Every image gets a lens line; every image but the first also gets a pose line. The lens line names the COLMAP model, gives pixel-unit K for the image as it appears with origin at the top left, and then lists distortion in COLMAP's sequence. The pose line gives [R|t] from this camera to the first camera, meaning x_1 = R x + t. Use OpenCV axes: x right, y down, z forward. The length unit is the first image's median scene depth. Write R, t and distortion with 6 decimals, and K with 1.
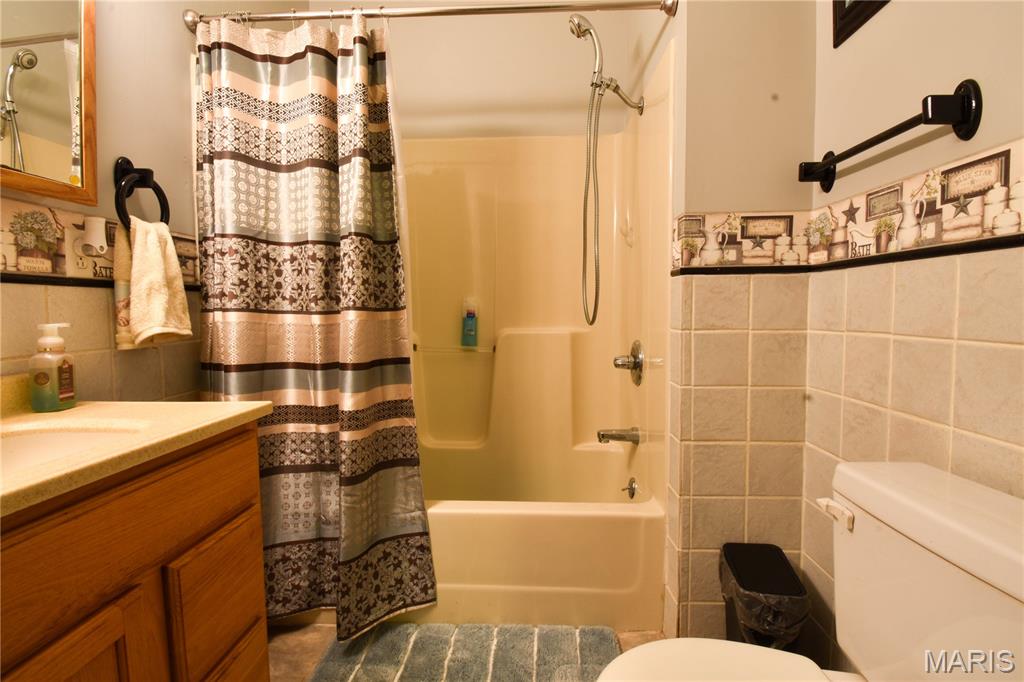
lens RADIAL K [[472.8, 0, 513.5], [0, 472.8, 335.7], [0, 0, 1]] dist [0.021083, -0.023829]
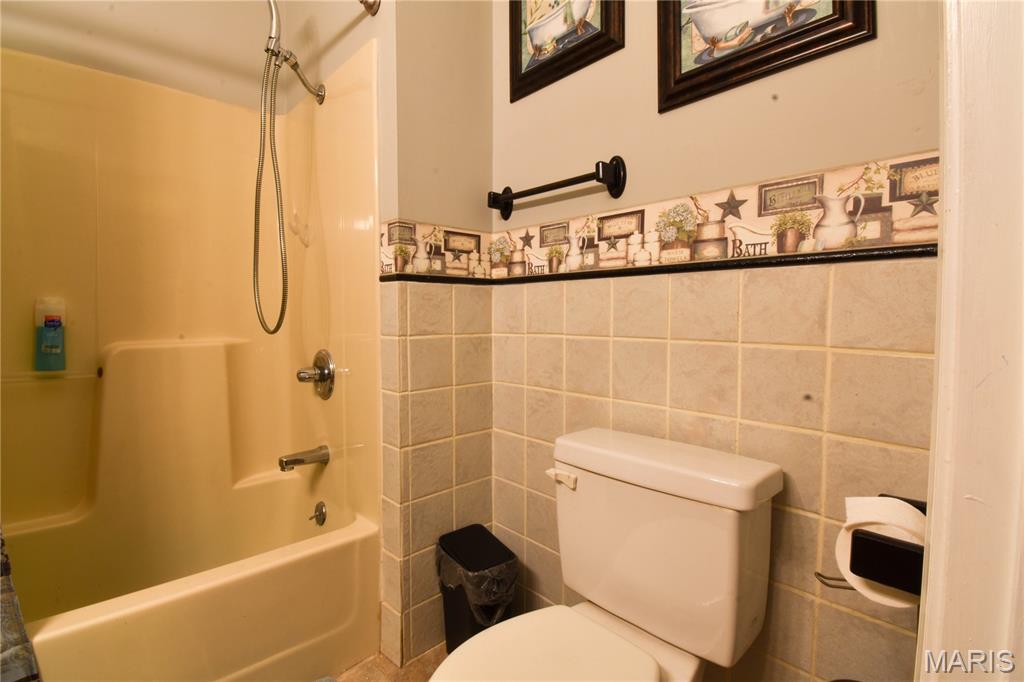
lens RADIAL K [[472.8, 0, 513.5], [0, 472.8, 335.7], [0, 0, 1]] dist [0.021083, -0.023829]
pose [[0.695631, -0.025530, 0.717945, -0.192979], [0.037402, 0.999300, -0.000705, -0.003584], [-0.717425, 0.027342, 0.696099, 0.140579]]
